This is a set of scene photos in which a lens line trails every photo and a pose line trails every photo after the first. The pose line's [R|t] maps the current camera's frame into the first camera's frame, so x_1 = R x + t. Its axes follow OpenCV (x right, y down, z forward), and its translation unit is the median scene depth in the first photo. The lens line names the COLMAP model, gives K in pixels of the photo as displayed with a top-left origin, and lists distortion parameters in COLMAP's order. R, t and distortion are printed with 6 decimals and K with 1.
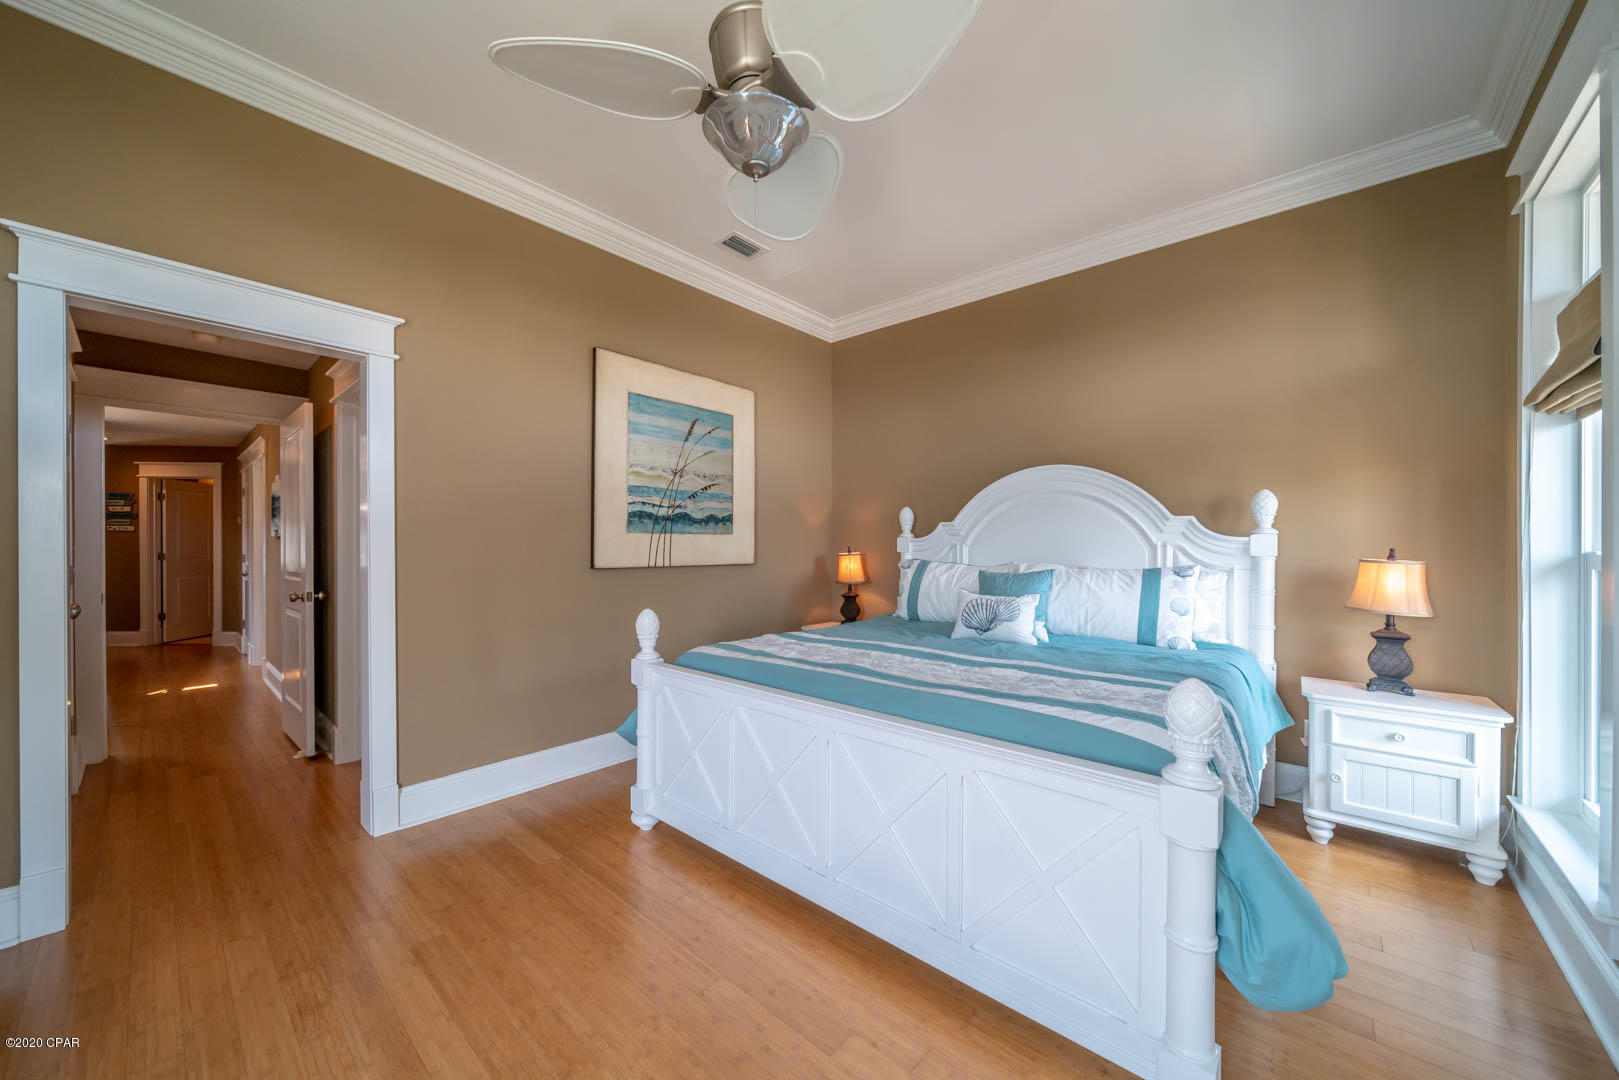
lens RADIAL K [[574.2, 0, 792.1], [0, 574.2, 543.9], [0, 0, 1]] dist [-0.000741, -0.000127]
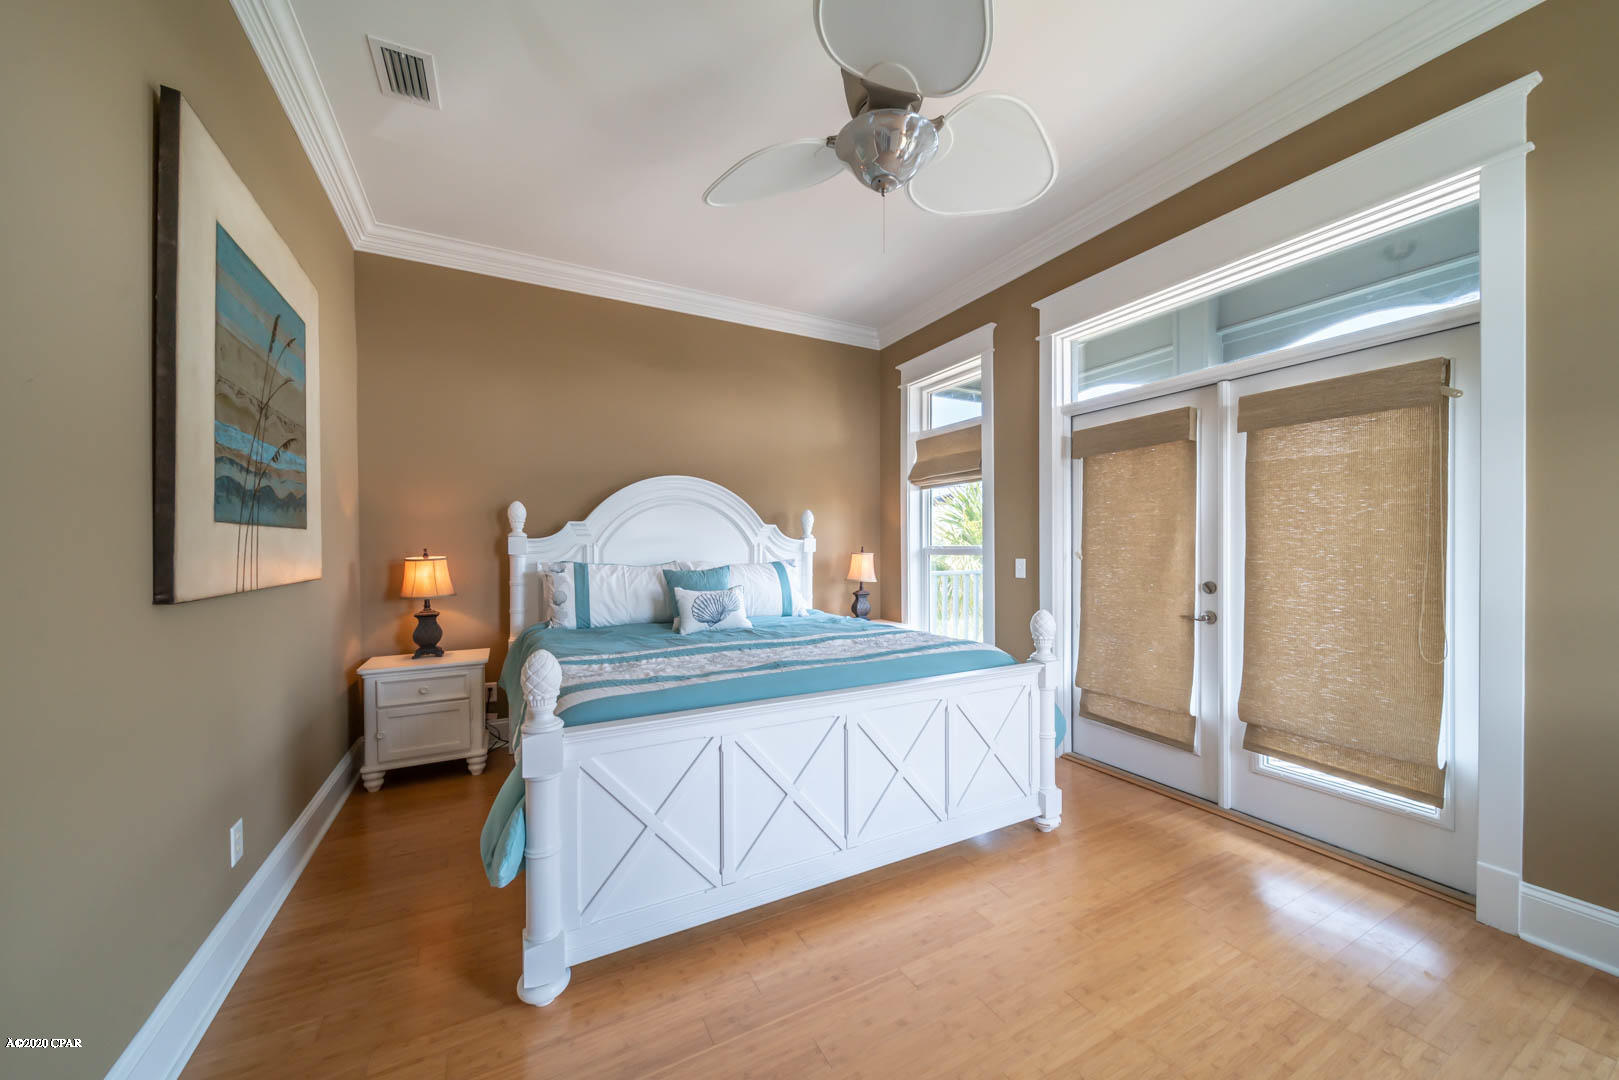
lens RADIAL K [[574.2, 0, 792.1], [0, 574.2, 543.9], [0, 0, 1]] dist [-0.000741, -0.000127]
pose [[0.349288, -0.001356, 0.937014, -0.585589], [0.000325, 0.999999, 0.001326, -0.002571], [-0.937015, -0.000158, 0.349288, 0.419072]]
